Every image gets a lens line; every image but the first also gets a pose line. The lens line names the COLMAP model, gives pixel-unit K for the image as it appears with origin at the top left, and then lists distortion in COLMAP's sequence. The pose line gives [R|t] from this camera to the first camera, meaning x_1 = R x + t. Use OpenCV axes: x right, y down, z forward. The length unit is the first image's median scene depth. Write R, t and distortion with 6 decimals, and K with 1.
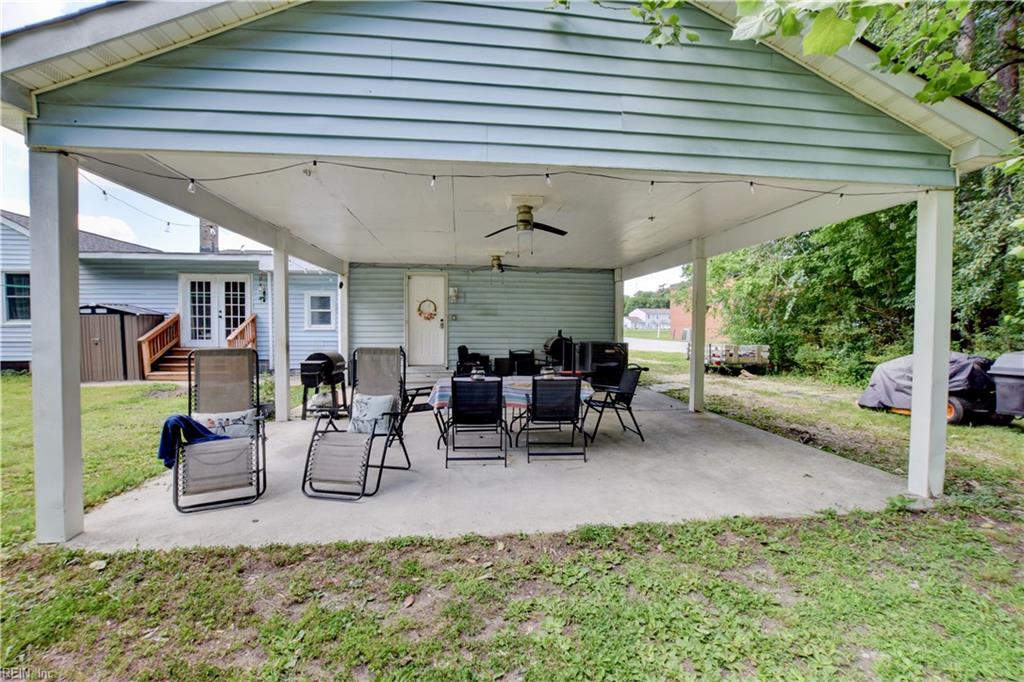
lens RADIAL K [[457.7, 0, 512.0], [0, 457.7, 341.0], [0, 0, 1]] dist [-0.034294, 0.006818]
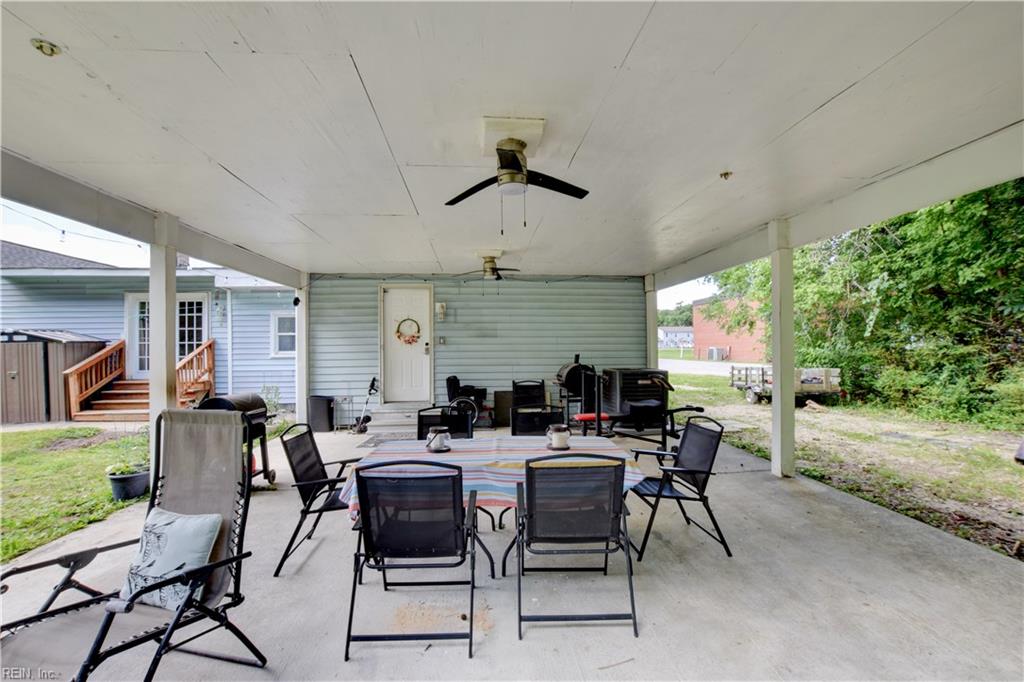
lens RADIAL K [[457.7, 0, 512.0], [0, 457.7, 341.0], [0, 0, 1]] dist [-0.034294, 0.006818]
pose [[0.999280, -0.014780, -0.034953, 0.020396], [0.013208, 0.998910, -0.044773, -0.012856], [0.035576, 0.044280, 0.998386, 0.207875]]
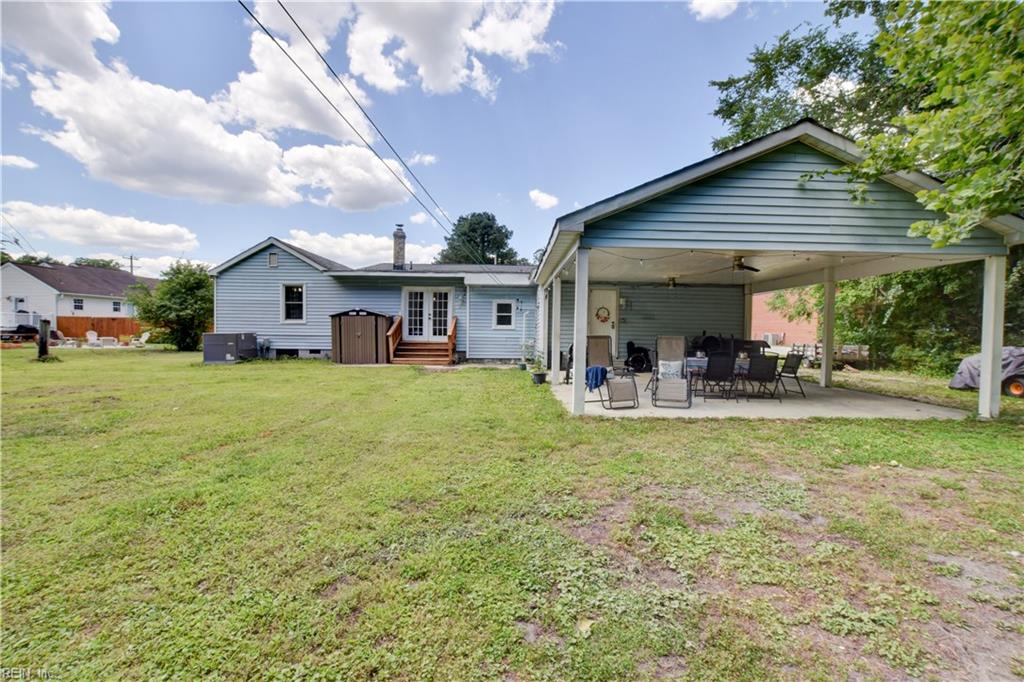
lens RADIAL K [[457.7, 0, 512.0], [0, 457.7, 341.0], [0, 0, 1]] dist [-0.034294, 0.006818]
pose [[0.993066, 0.013282, -0.116809, -0.280482], [-0.014234, 0.999872, -0.007318, 0.022335], [0.116697, 0.008930, 0.993127, -0.359845]]
